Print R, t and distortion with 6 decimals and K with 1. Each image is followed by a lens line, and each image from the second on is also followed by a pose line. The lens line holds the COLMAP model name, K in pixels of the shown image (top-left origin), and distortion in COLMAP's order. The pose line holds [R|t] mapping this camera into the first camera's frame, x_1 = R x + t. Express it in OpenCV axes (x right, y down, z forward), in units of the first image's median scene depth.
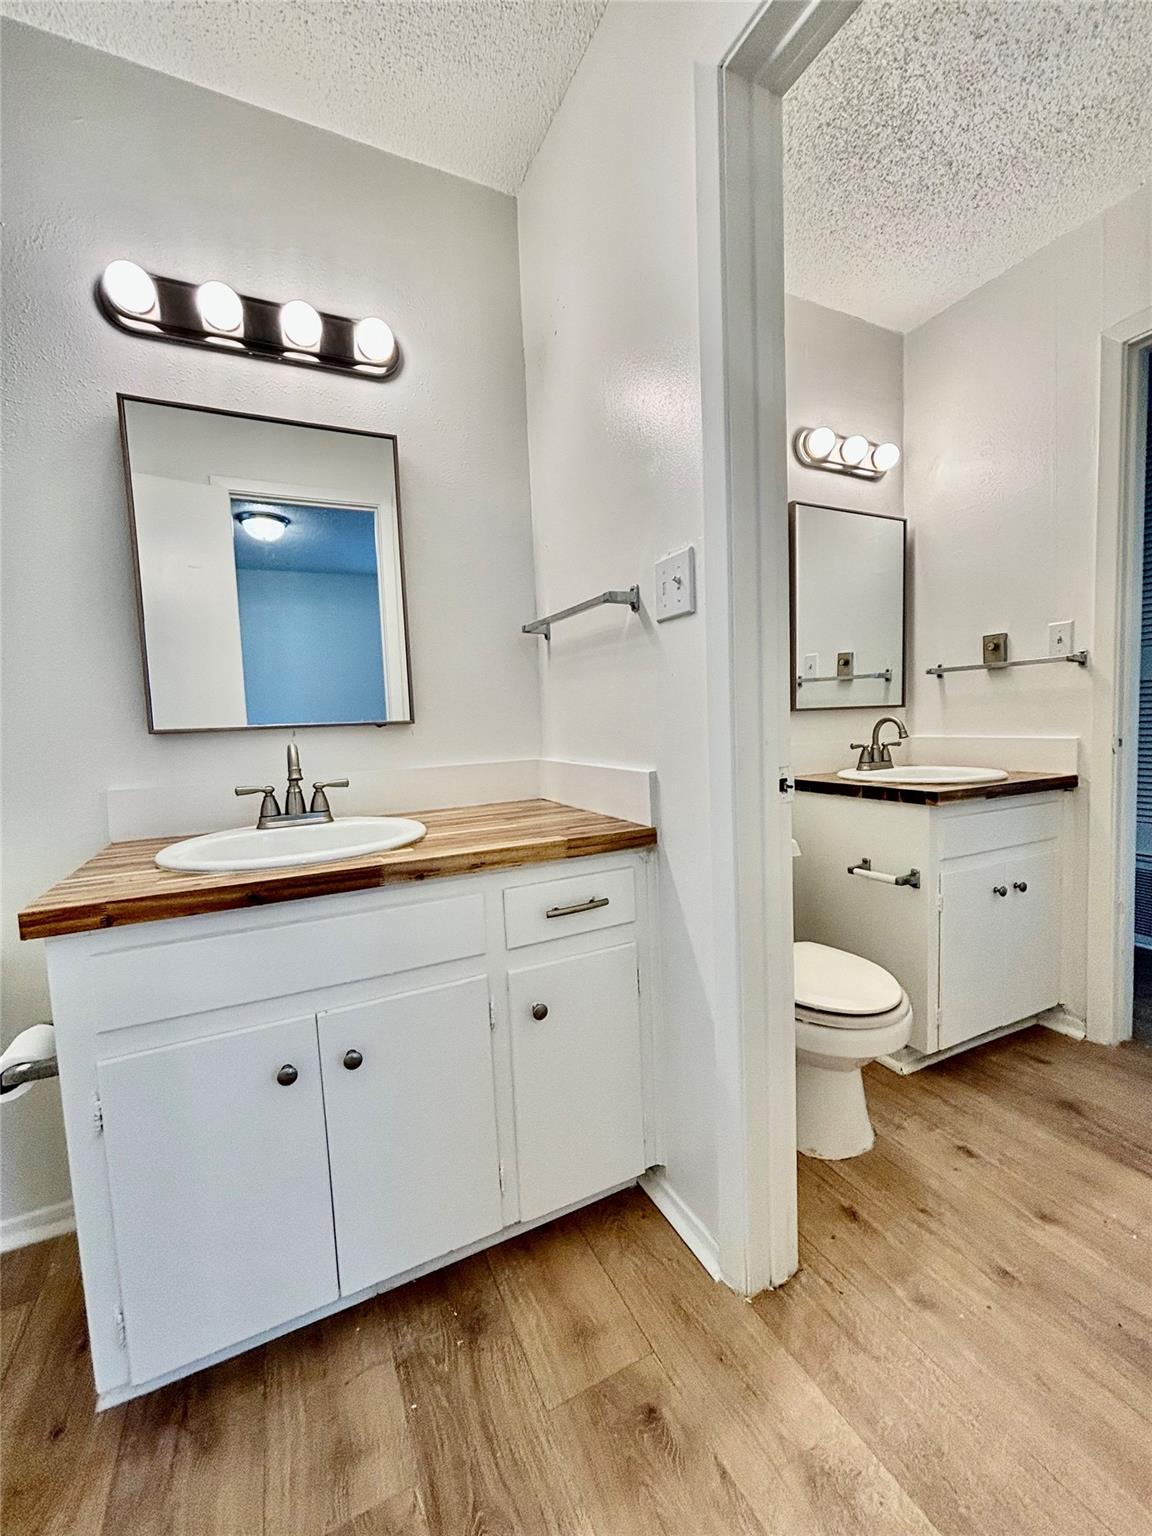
lens RADIAL K [[625.1, 0, 579.5], [0, 625.1, 765.4], [0, 0, 1]] dist [0.001306, 0.000300]
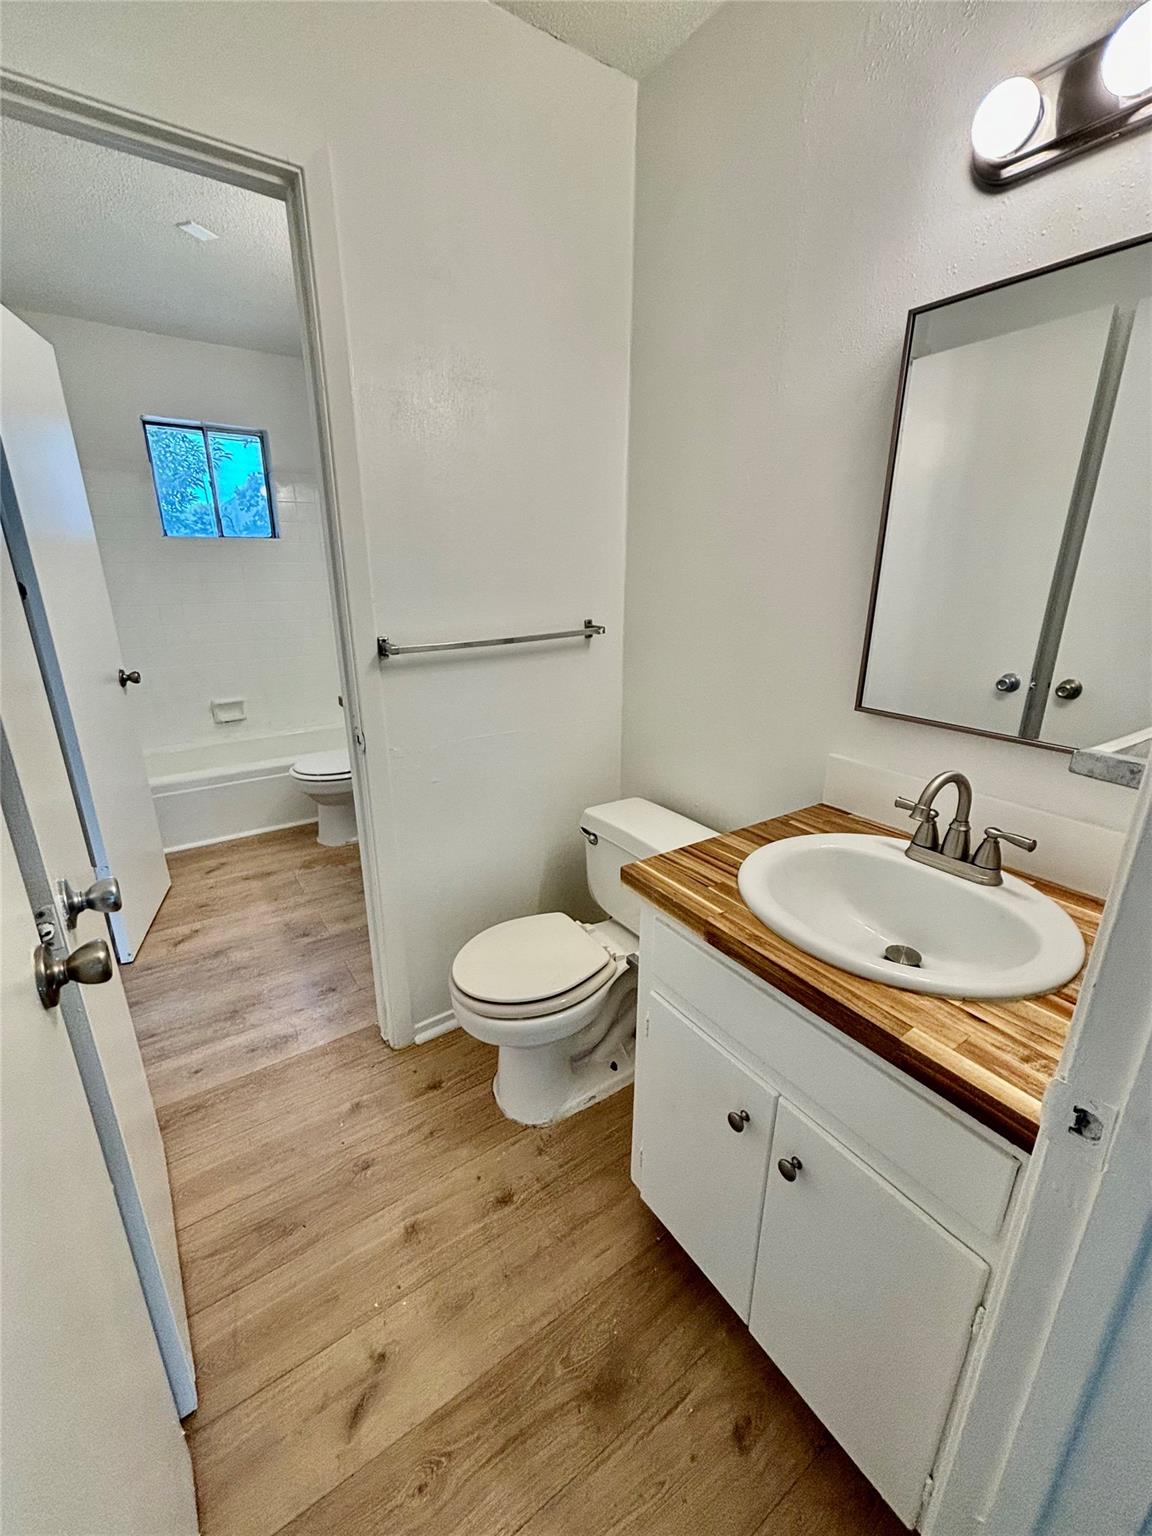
lens RADIAL K [[625.1, 0, 585.5], [0, 625.1, 765.1], [0, 0, 1]] dist [0.001306, 0.000300]
pose [[0.151665, 0.317833, -0.935938, 1.377740], [-0.100866, 0.946925, 0.305219, -0.321634], [0.983272, 0.048113, 0.175674, 0.968391]]
